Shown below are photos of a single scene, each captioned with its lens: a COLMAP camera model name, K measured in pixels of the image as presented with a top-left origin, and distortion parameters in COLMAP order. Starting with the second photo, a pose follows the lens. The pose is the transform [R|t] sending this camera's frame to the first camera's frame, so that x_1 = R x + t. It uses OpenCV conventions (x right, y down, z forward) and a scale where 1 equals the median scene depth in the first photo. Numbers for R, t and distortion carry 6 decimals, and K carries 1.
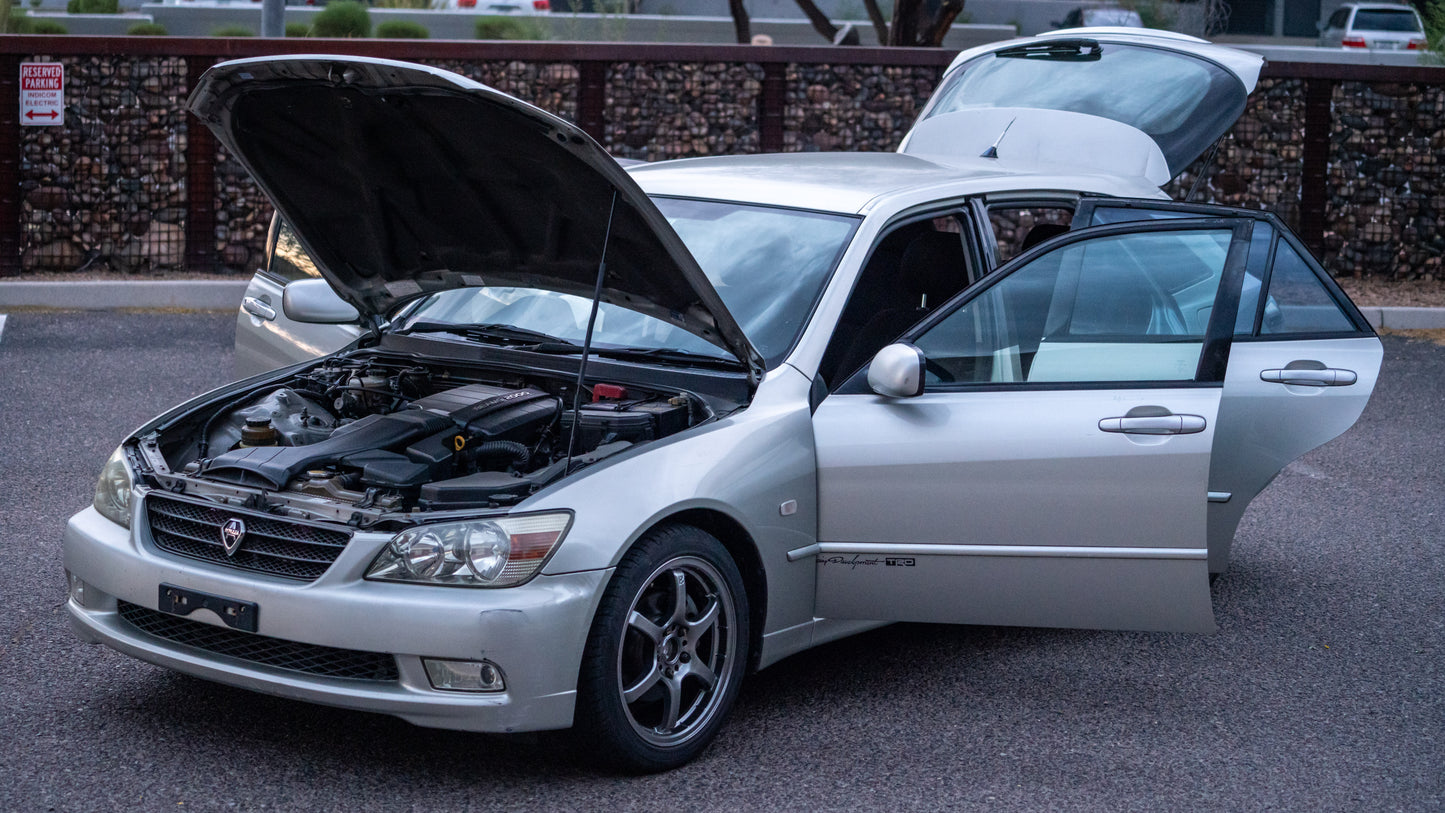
lens RADIAL K [[2901.7, 0, 722.5], [0, 2901.7, 406.5], [0, 0, 1]] dist [-0.102934, -0.178946]
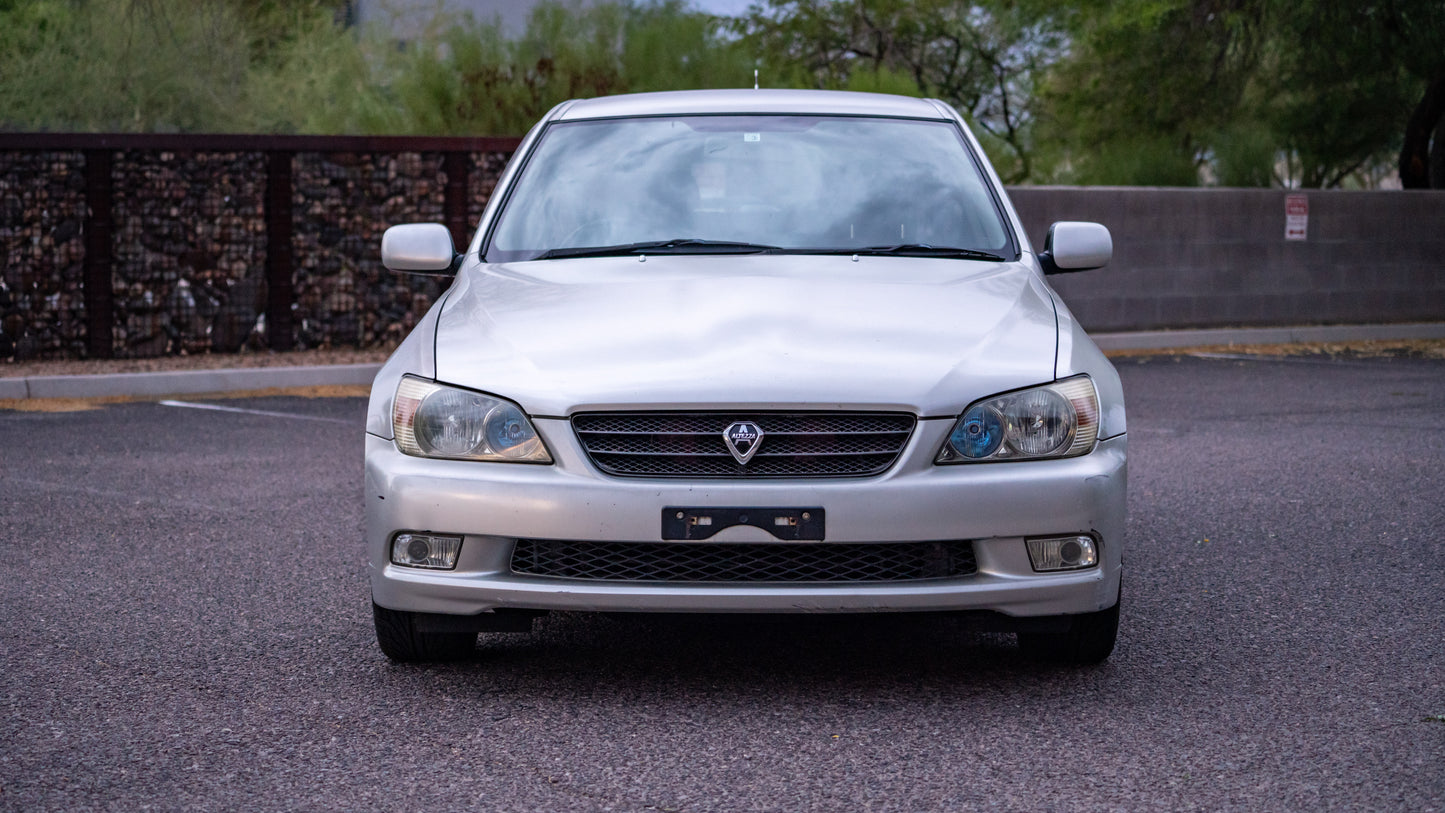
lens RADIAL K [[2901.7, 0, 722.5], [0, 2901.7, 406.5], [0, 0, 1]] dist [-0.102934, -0.178946]
pose [[0.807478, -0.069729, 0.585762, -0.283098], [0.109968, 0.993376, -0.033342, 0.025998], [-0.579557, 0.091338, 0.809797, 0.124550]]
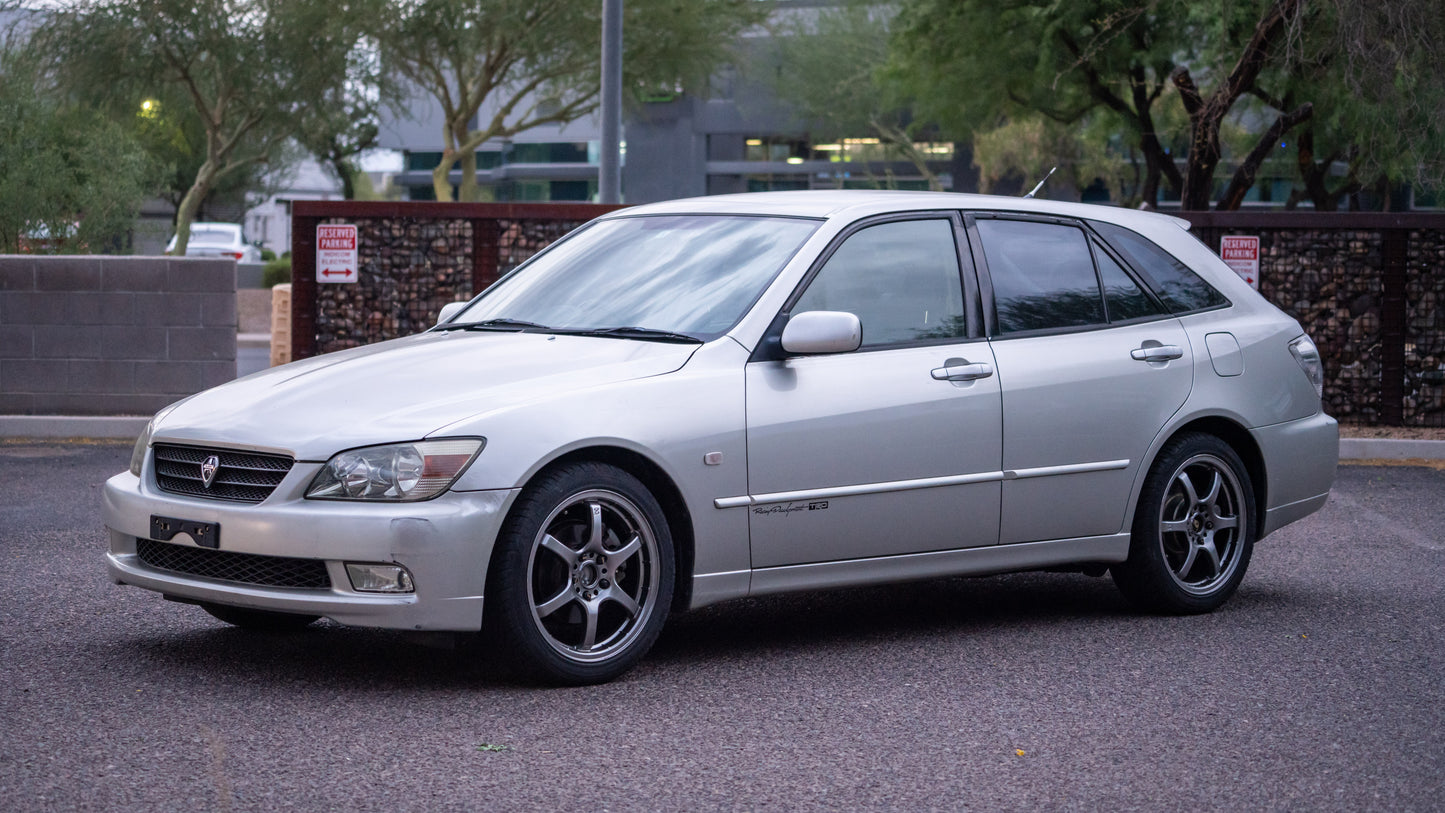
lens RADIAL K [[2901.7, 0, 722.5], [0, 2901.7, 406.5], [0, 0, 1]] dist [-0.102934, -0.178946]
pose [[0.984269, -0.009157, -0.176442, 0.096458], [-0.008488, 0.995052, -0.098989, 0.054395], [0.176475, 0.098929, 0.979321, -0.036008]]
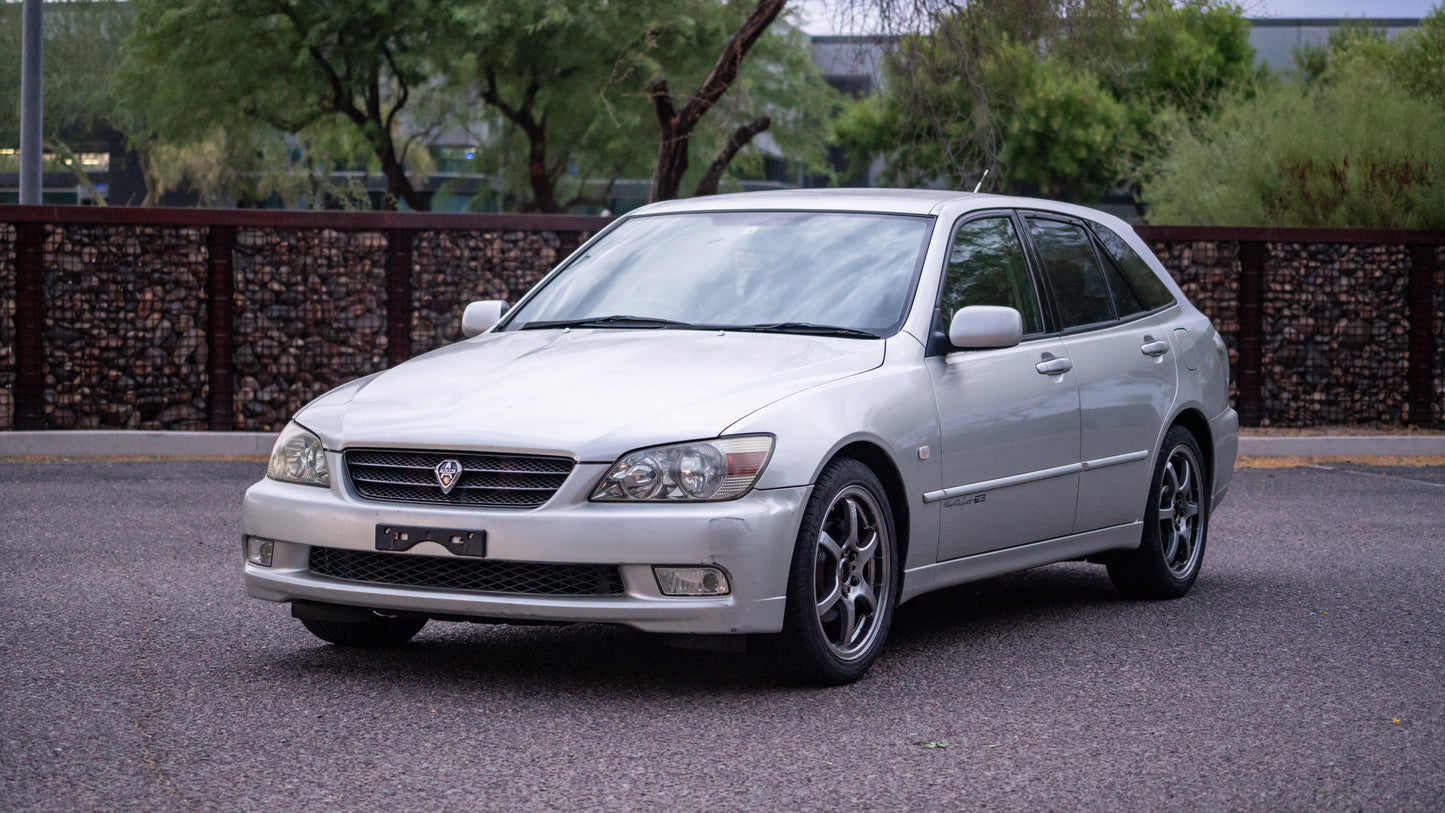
lens RADIAL K [[2901.7, 0, 722.5], [0, 2901.7, 406.5], [0, 0, 1]] dist [-0.102934, -0.178946]
pose [[0.987752, -0.023931, 0.154184, -0.097283], [0.039561, 0.994290, -0.099113, 0.054065], [-0.150932, 0.103998, 0.983058, -0.032682]]
